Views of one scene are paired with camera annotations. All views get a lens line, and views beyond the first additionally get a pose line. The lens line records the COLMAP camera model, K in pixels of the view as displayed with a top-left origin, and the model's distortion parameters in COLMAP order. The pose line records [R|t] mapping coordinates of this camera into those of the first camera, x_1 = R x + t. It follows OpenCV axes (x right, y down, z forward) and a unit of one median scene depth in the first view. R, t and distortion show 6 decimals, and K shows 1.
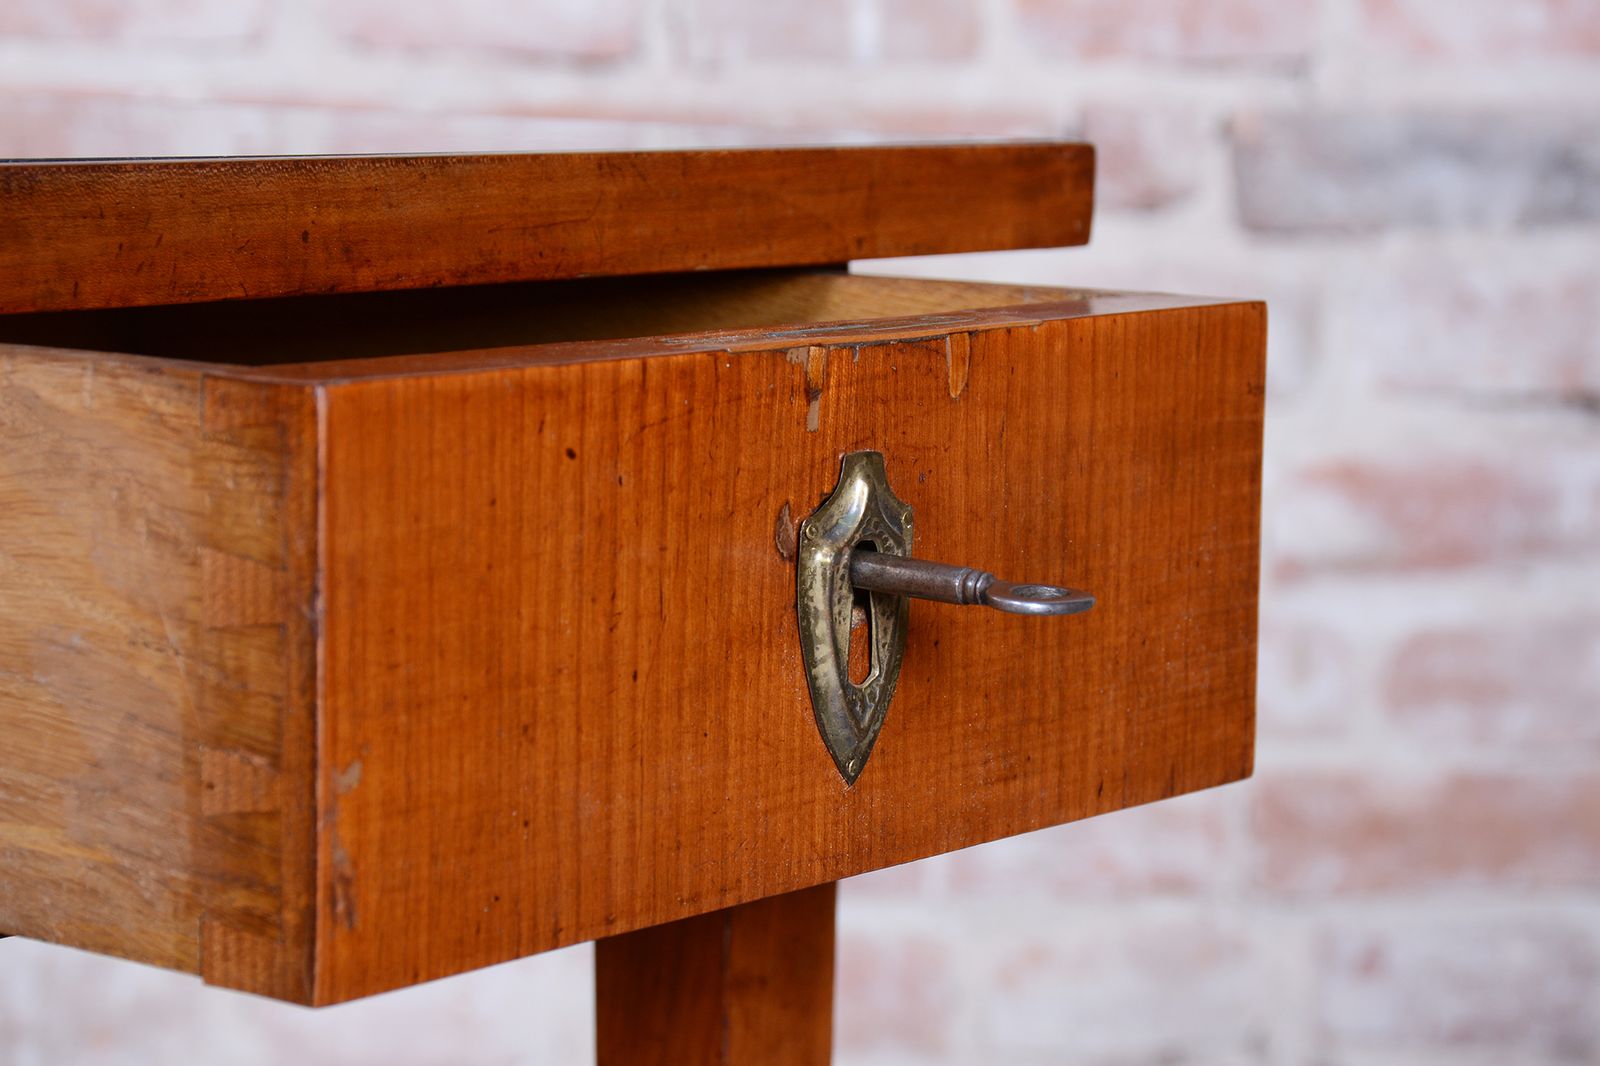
lens RADIAL K [[4443.6, 0, 801.2], [0, 4443.6, 525.7], [0, 0, 1]] dist [0.357873, -0.638159]
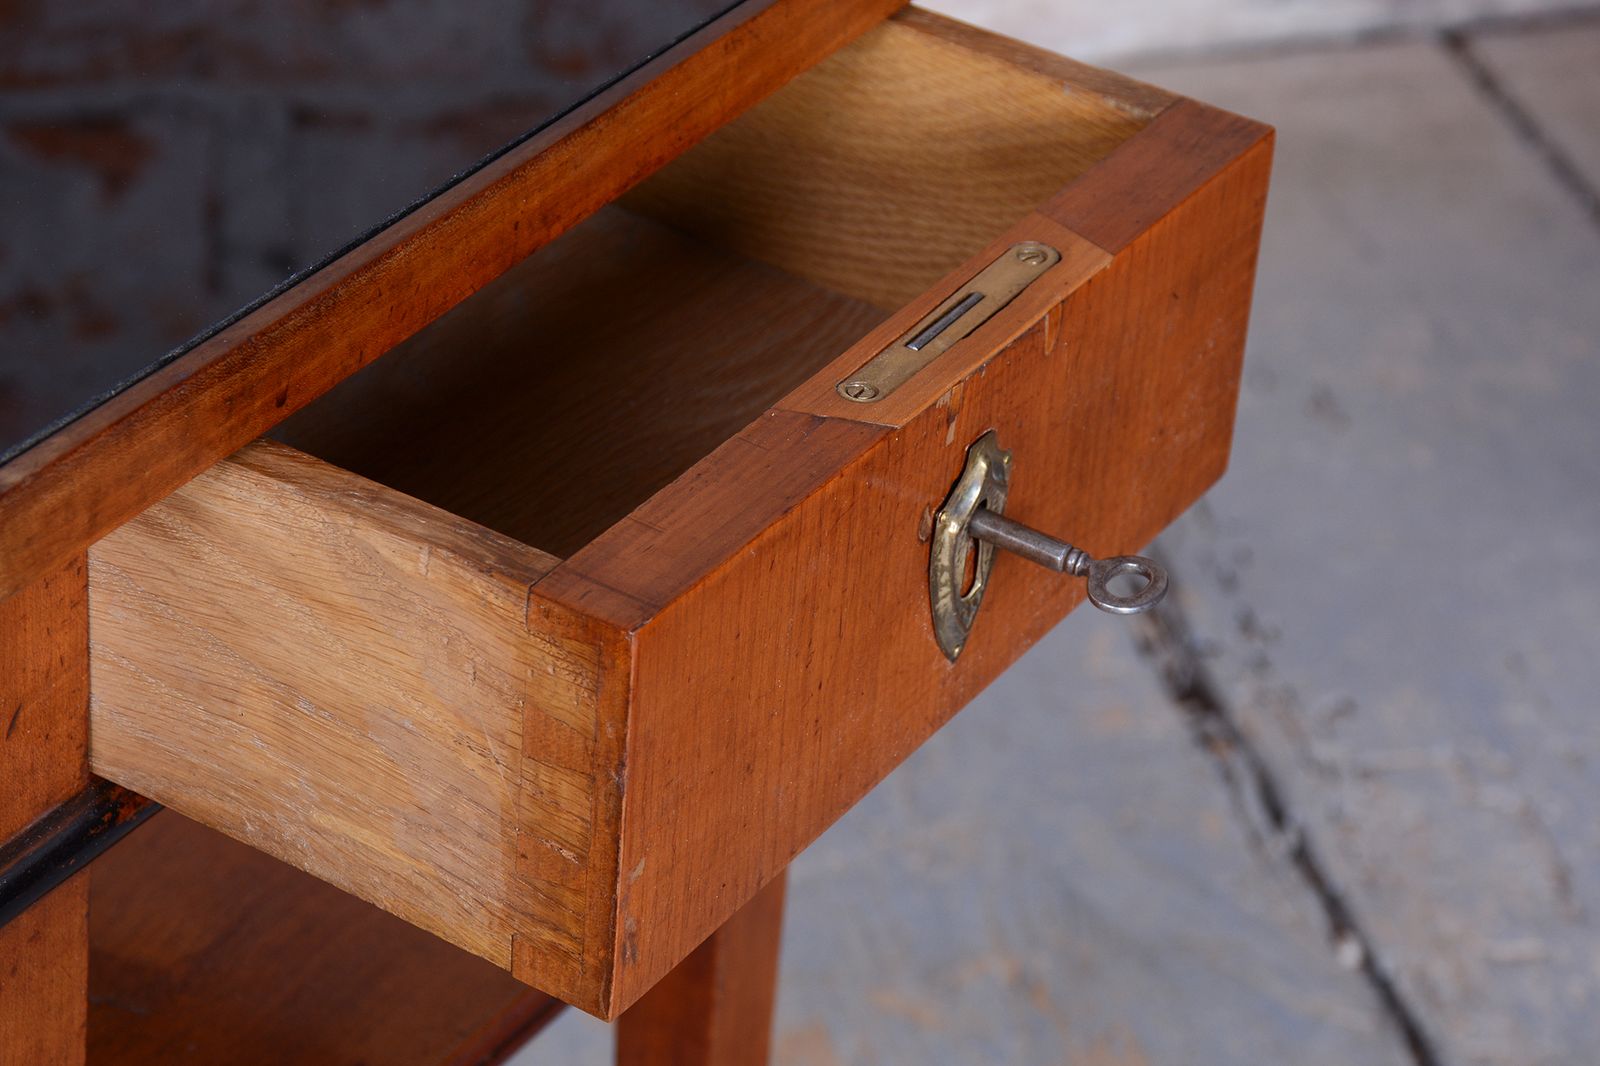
lens RADIAL K [[4562.7, 0, 795.0], [0, 4562.7, 538.4], [0, 0, 1]] dist [0.374199, 0.080277]
pose [[0.994355, -0.008983, 0.105727, -0.181345], [-0.038384, 0.898480, 0.437333, -0.572594], [-0.098922, -0.438922, 0.893063, -0.148806]]
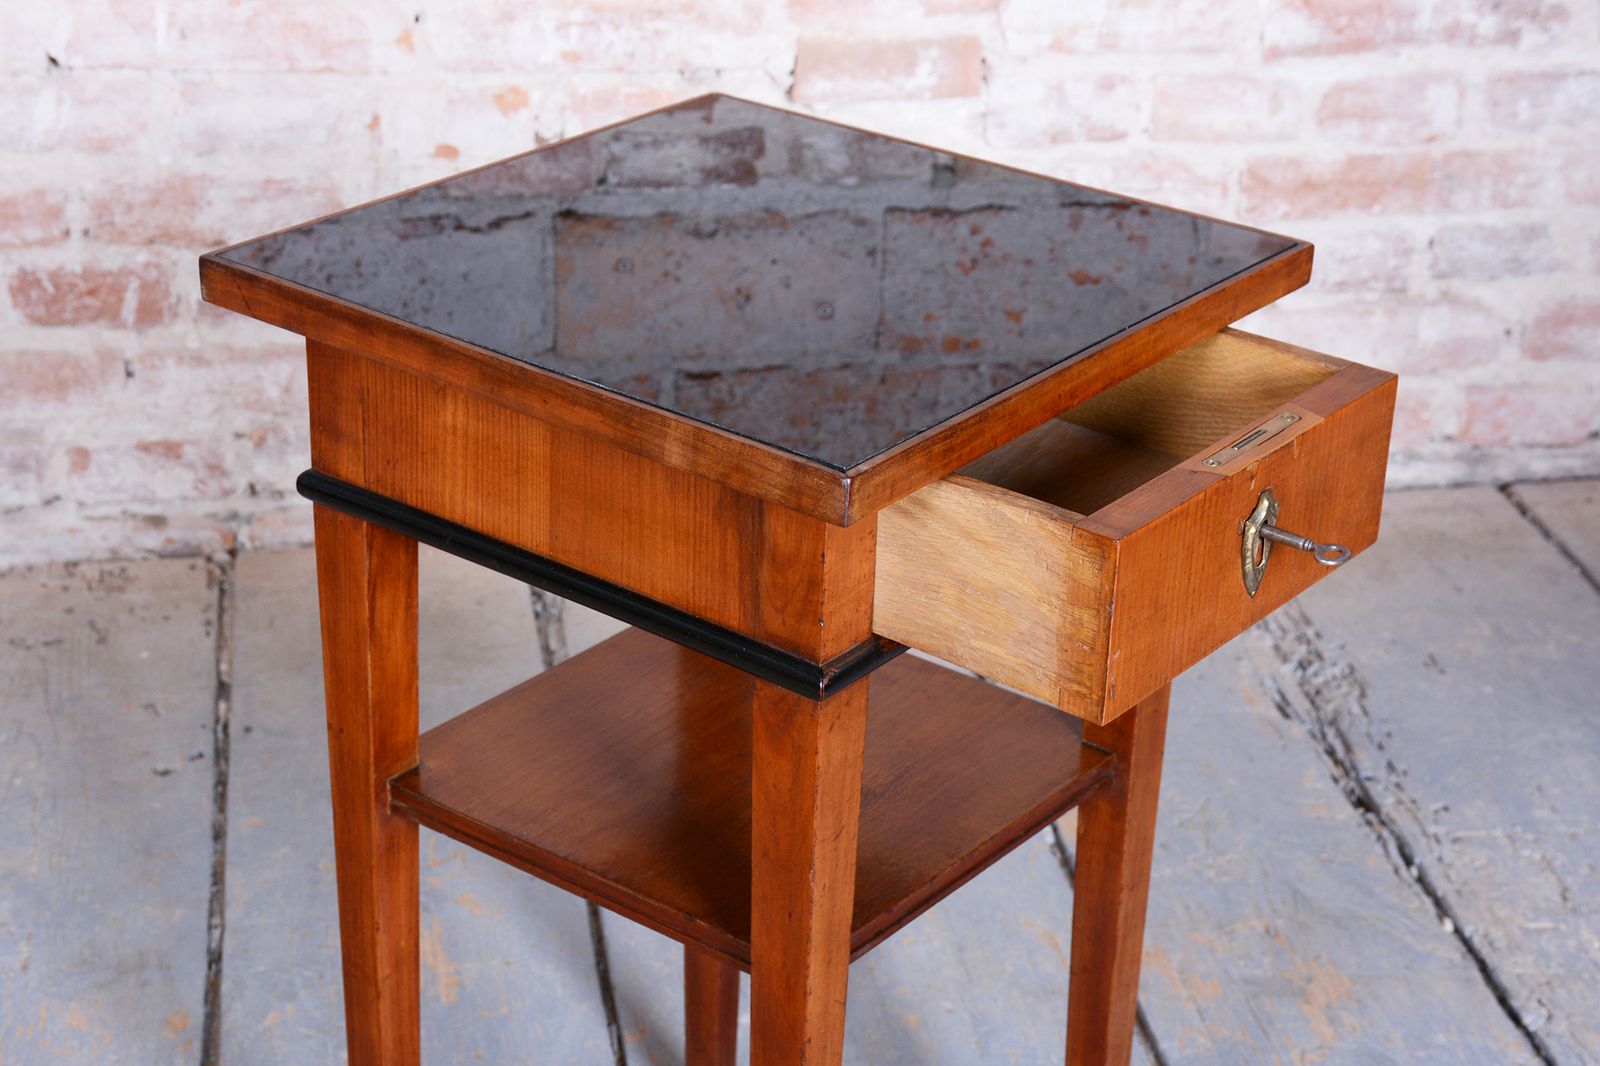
lens RADIAL K [[2880.1, 0, 803.7], [0, 2880.1, 533.7], [0, 0, 1]] dist [0.165775, -0.021421]
pose [[0.999902, 0.013509, 0.003696, -0.296902], [-0.013986, 0.949364, 0.313865, -0.584381], [0.000731, -0.313886, 0.949460, -0.768405]]
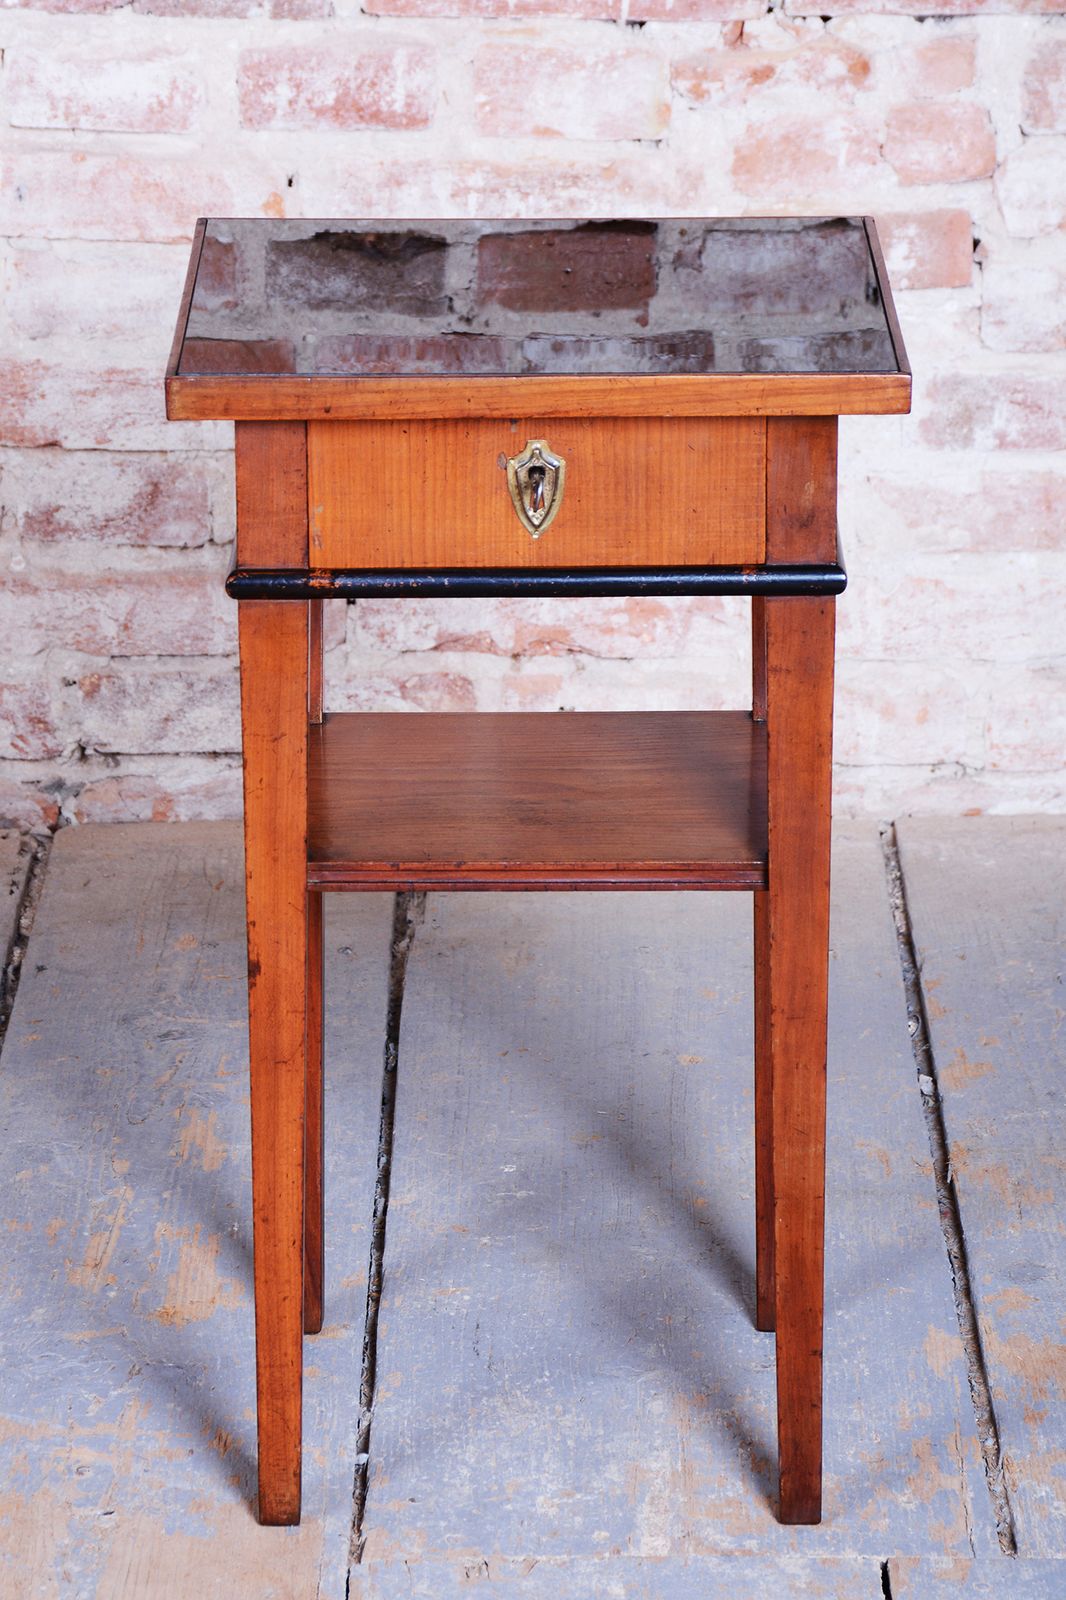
lens RADIAL K [[6378.5, 0, 566.0], [0, 6378.5, 797.7], [0, 0, 1]] dist [0.720330, 5.526989]
pose [[0.986660, 0.035729, -0.158828, 0.653026], [-0.006198, 0.983156, 0.182665, -0.659276], [0.162679, -0.179244, 0.970261, -3.923190]]
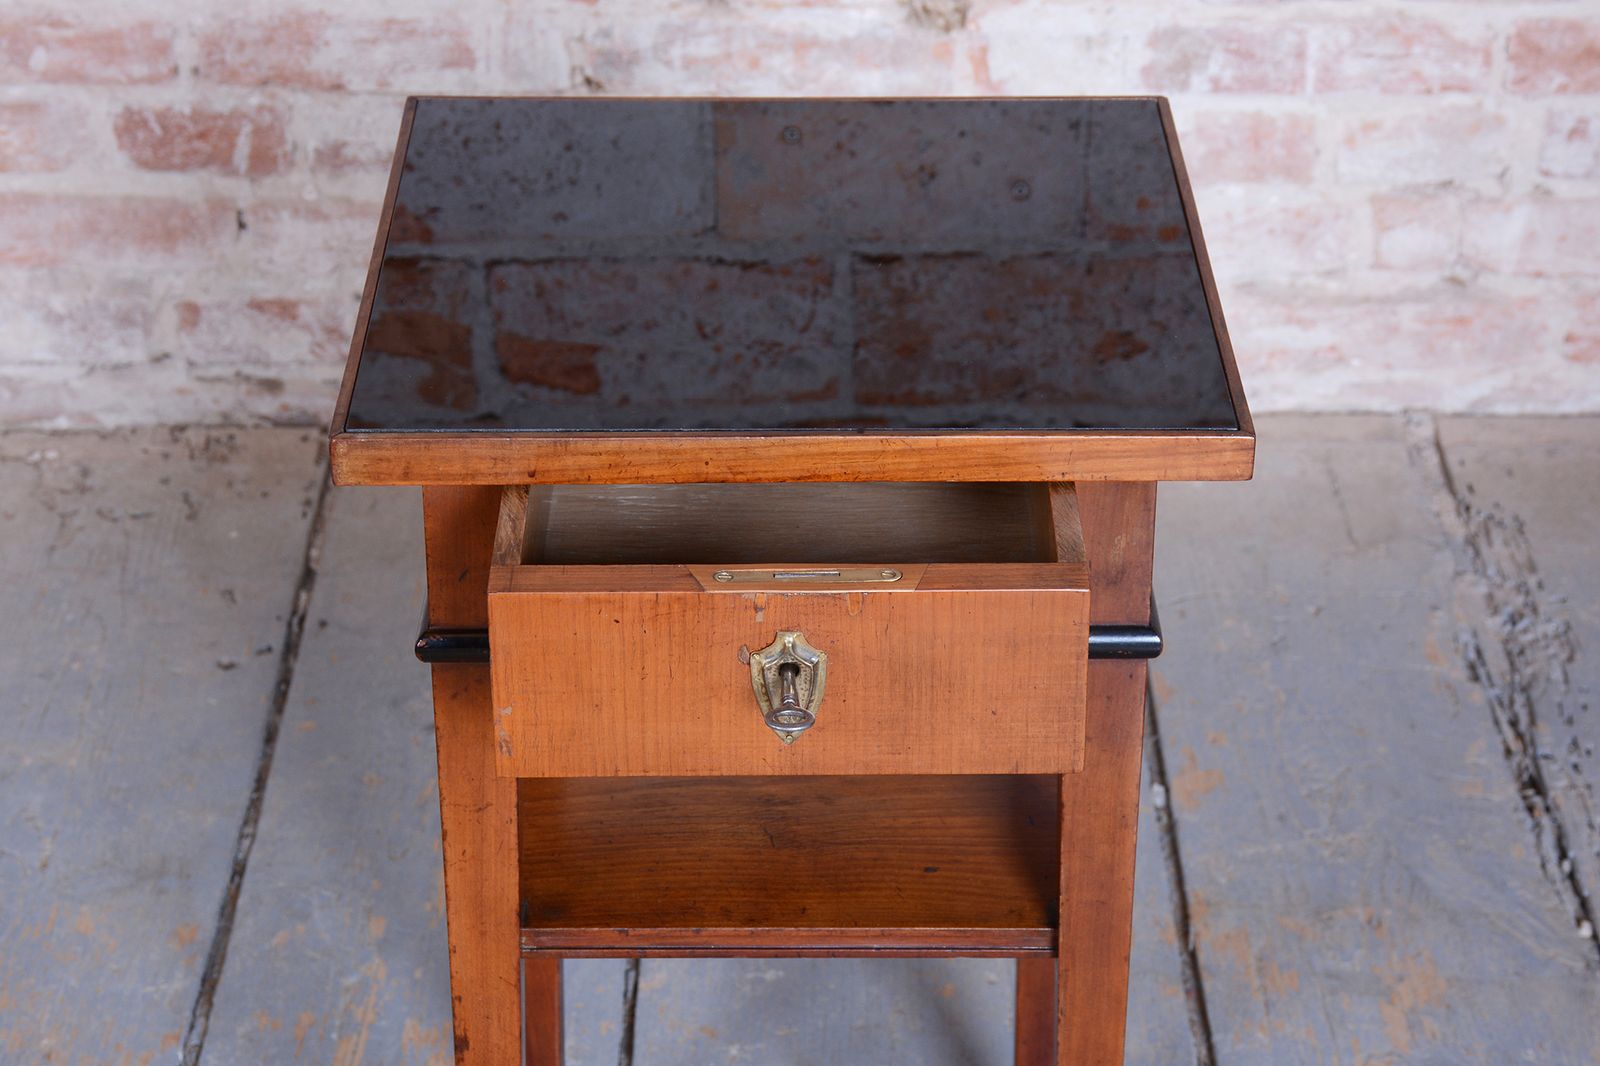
lens RADIAL K [[3609.9, 0, 807.0], [0, 3609.9, 528.8], [0, 0, 1]] dist [0.301743, 0.054539]
pose [[0.986907, 0.068167, -0.146176, 0.173822], [-0.010245, 0.930962, 0.364972, -0.845580], [0.160964, -0.358695, 0.919472, -1.142211]]
